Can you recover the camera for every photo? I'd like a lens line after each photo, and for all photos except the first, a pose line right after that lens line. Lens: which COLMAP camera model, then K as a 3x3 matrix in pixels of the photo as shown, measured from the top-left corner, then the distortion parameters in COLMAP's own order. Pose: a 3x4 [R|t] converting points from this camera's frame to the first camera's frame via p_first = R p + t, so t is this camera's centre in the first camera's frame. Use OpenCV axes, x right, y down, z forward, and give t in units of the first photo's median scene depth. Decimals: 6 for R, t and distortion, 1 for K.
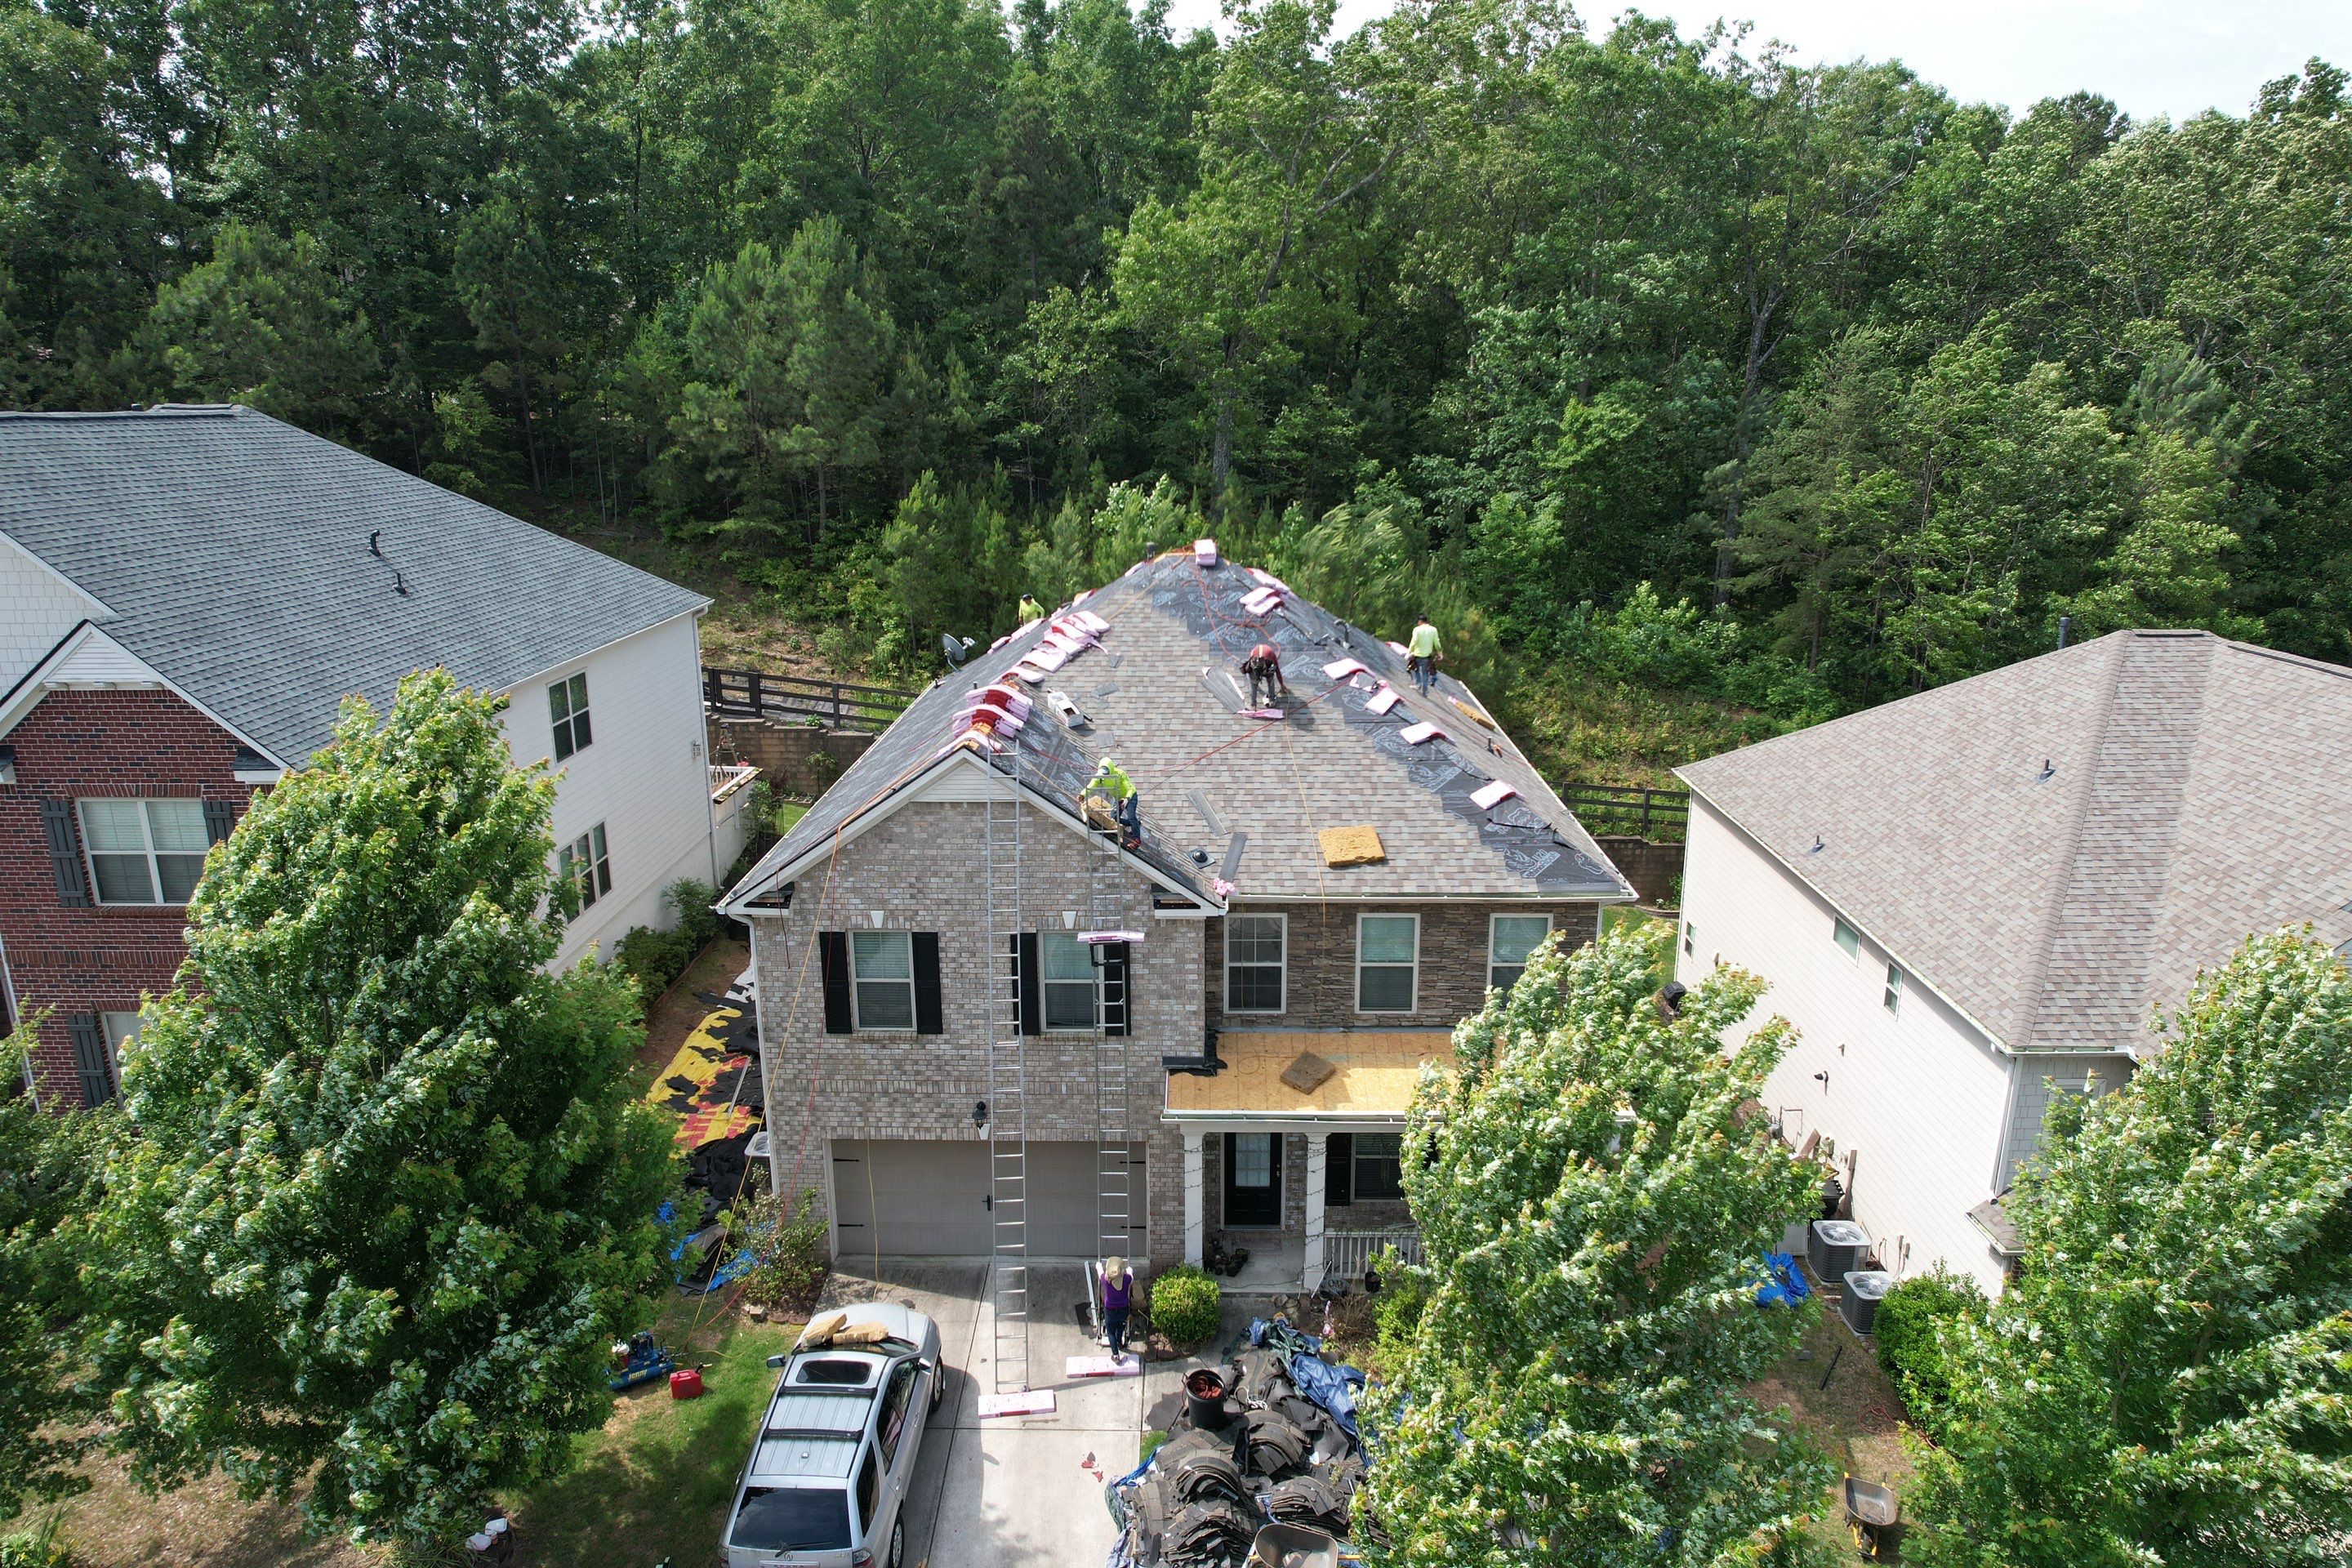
lens RADIAL K [[1502.6, 0, 1190.0], [0, 1502.6, 779.8], [0, 0, 1]] dist [-0.081335, 0.074106]
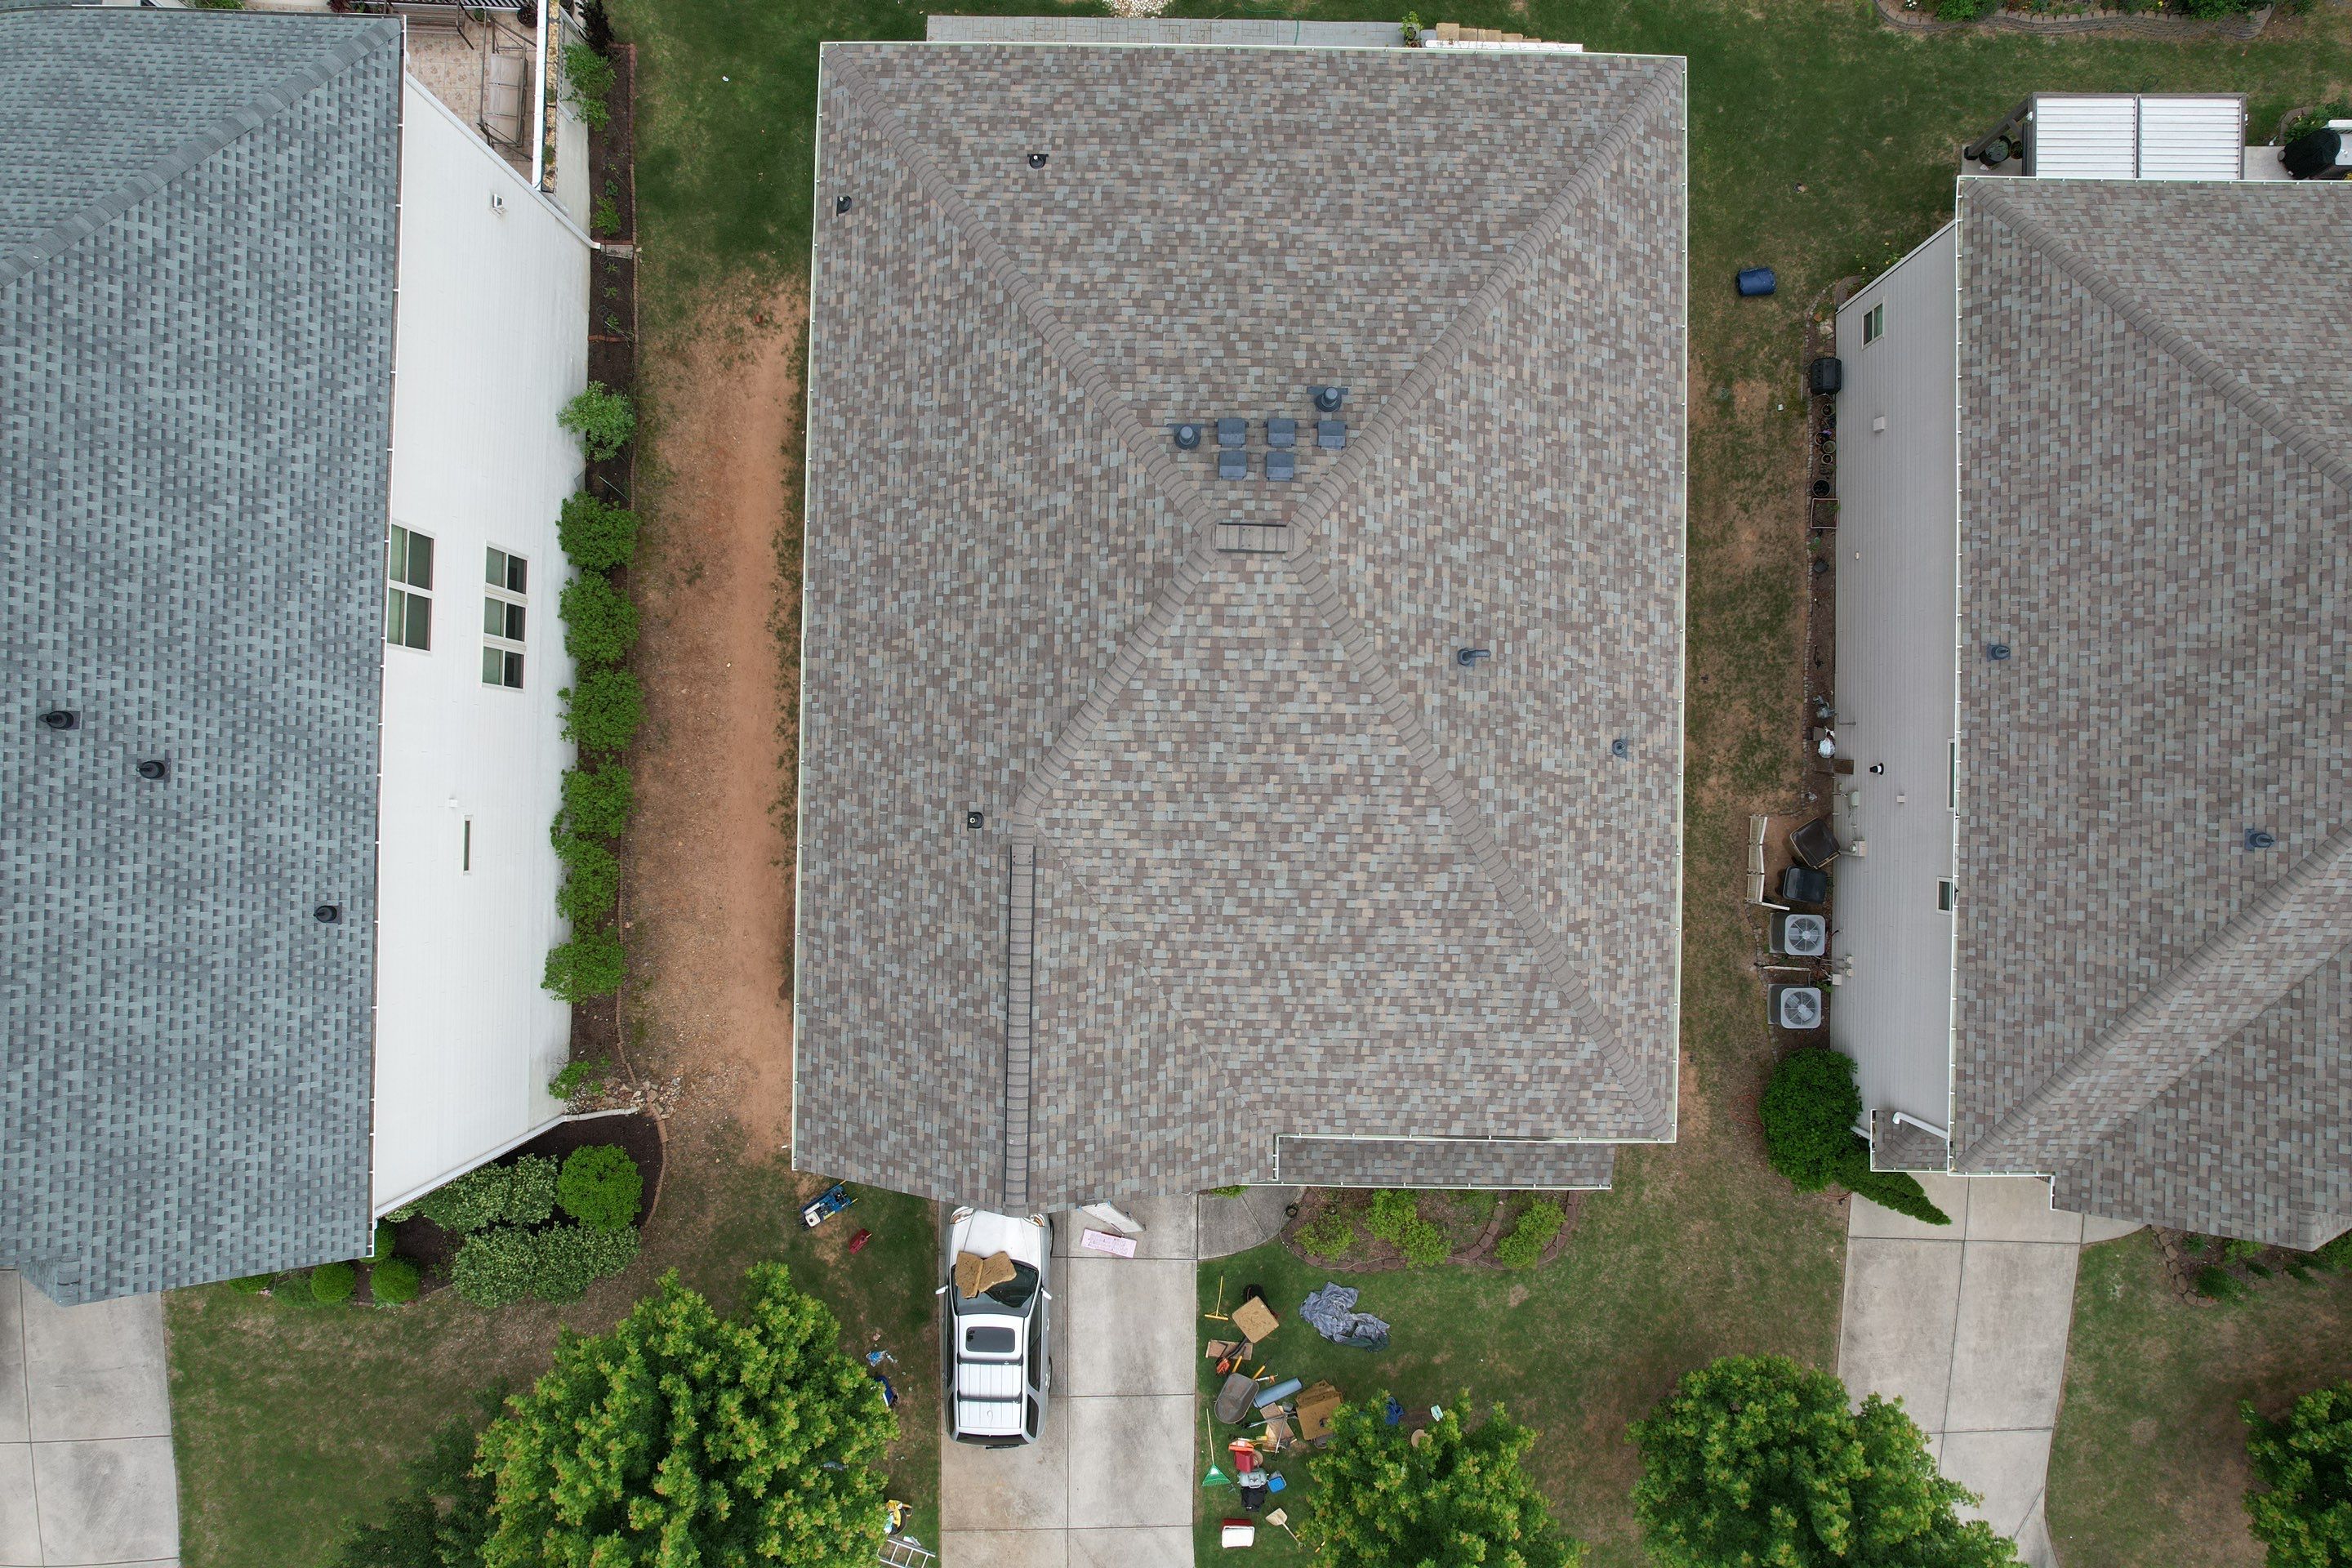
lens RADIAL K [[1502.6, 0, 1193.7], [0, 1502.6, 780.5], [0, 0, 1]] dist [-0.081335, 0.074106]
pose [[0.999999, 0.001593, 0.000050, -0.032490], [-0.000469, 0.264219, 0.964463, -0.950848], [0.001524, -0.964461, 0.264219, 0.937662]]
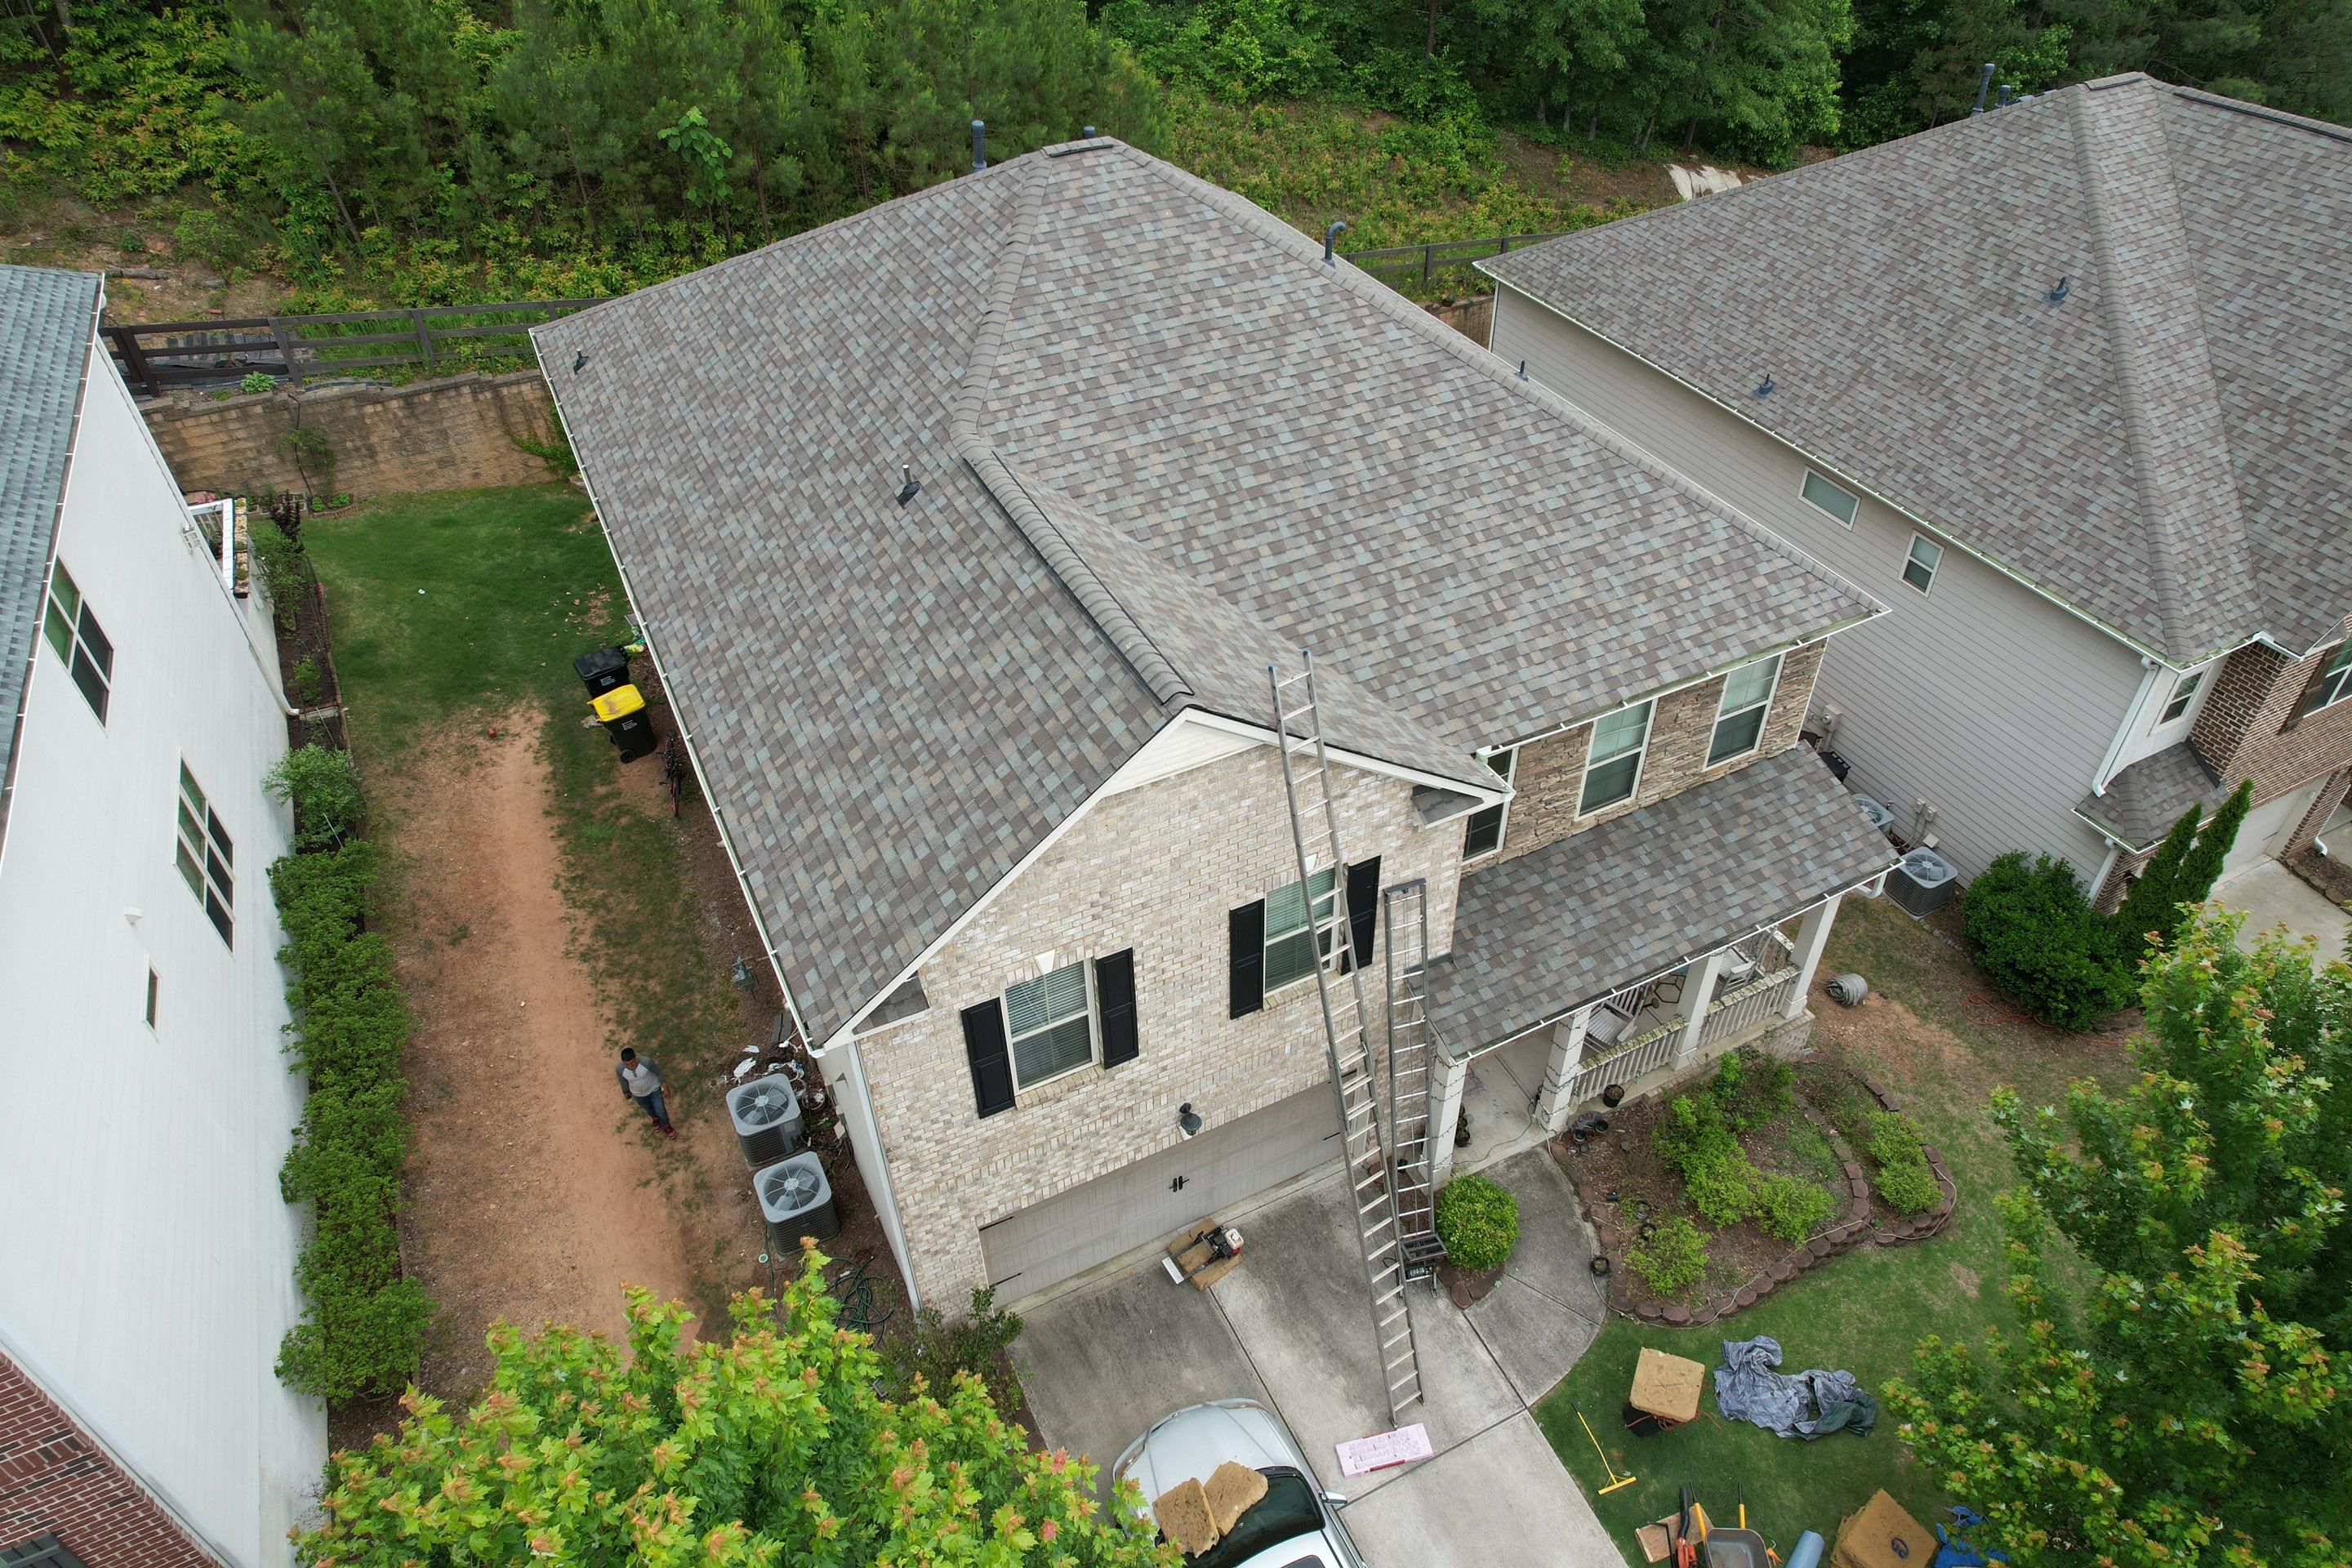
lens RADIAL K [[1502.6, 0, 1193.9], [0, 1502.6, 786.2], [0, 0, 1]] dist [-0.081335, 0.074106]
pose [[0.884046, -0.307218, 0.352249, -0.340894], [0.127126, 0.883270, 0.451301, -0.243200], [-0.449779, -0.354191, 0.819907, 0.457244]]
